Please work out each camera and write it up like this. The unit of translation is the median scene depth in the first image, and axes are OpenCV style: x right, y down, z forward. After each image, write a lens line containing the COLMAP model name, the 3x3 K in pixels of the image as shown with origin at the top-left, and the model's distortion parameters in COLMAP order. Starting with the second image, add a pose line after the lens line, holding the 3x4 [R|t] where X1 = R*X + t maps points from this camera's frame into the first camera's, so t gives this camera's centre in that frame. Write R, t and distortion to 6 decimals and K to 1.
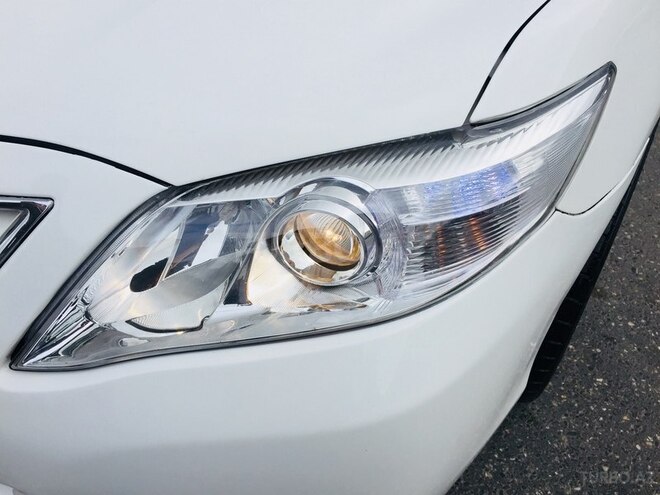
lens RADIAL K [[595.5, 0, 330.0], [0, 595.5, 247.5], [0, 0, 1]] dist [0.001681, 0.003193]
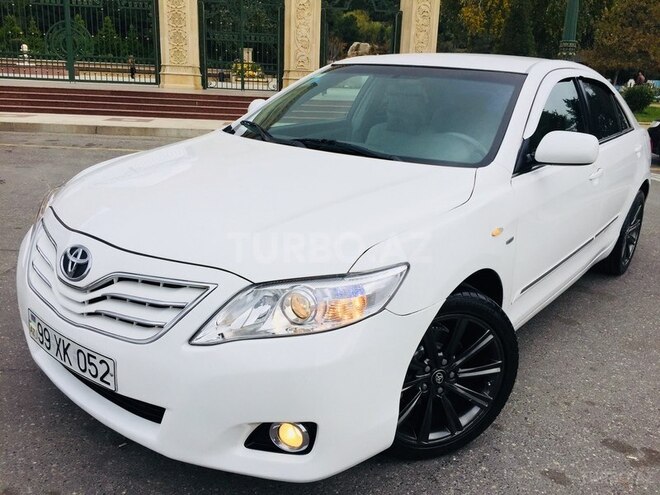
lens RADIAL K [[563.9, 0, 329.2], [0, 563.9, 245.8], [0, 0, 1]] dist [0.003218, -0.012770]
pose [[0.989718, 0.054873, -0.132087, 0.472437], [-0.106025, 0.901307, -0.420006, 0.848485], [0.096004, 0.429692, 0.897858, -1.590086]]
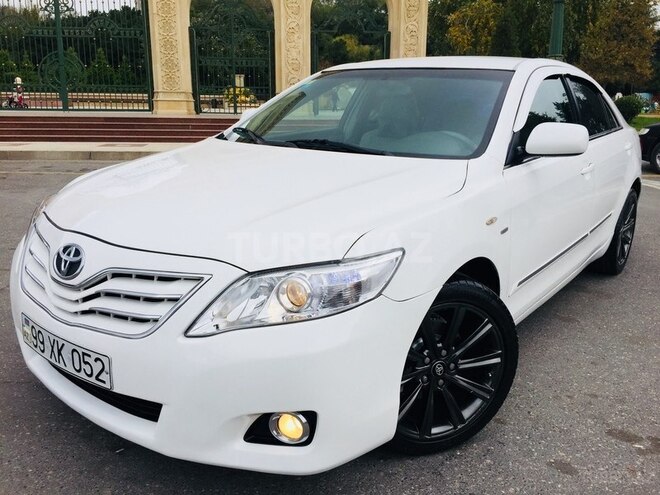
lens RADIAL K [[562.7, 0, 330.0], [0, 562.7, 247.5], [0, 0, 1]] dist [0.005122, -0.009419]
pose [[0.991787, 0.017282, -0.126729, 0.489301], [-0.073443, 0.888149, -0.453649, 0.996273], [0.104714, 0.459230, 0.882124, -1.496120]]
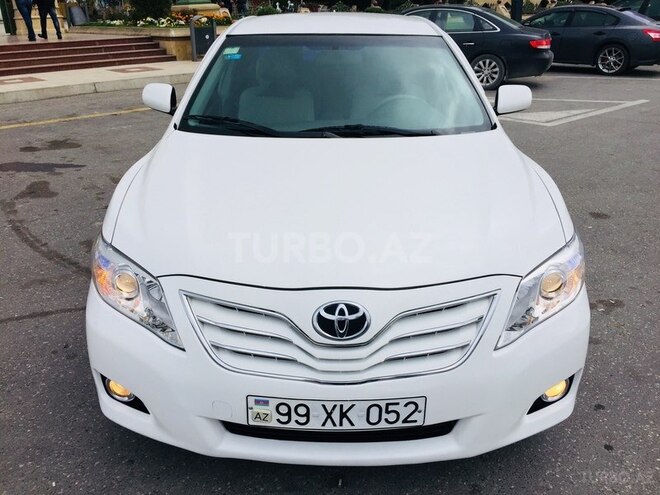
lens RADIAL K [[562.7, 0, 330.0], [0, 562.7, 247.5], [0, 0, 1]] dist [0.005122, -0.009419]
pose [[0.865843, -0.228630, 0.445020, -2.472377], [0.354656, 0.907864, -0.223610, 0.066425], [-0.352894, 0.351440, 0.867154, -1.438202]]
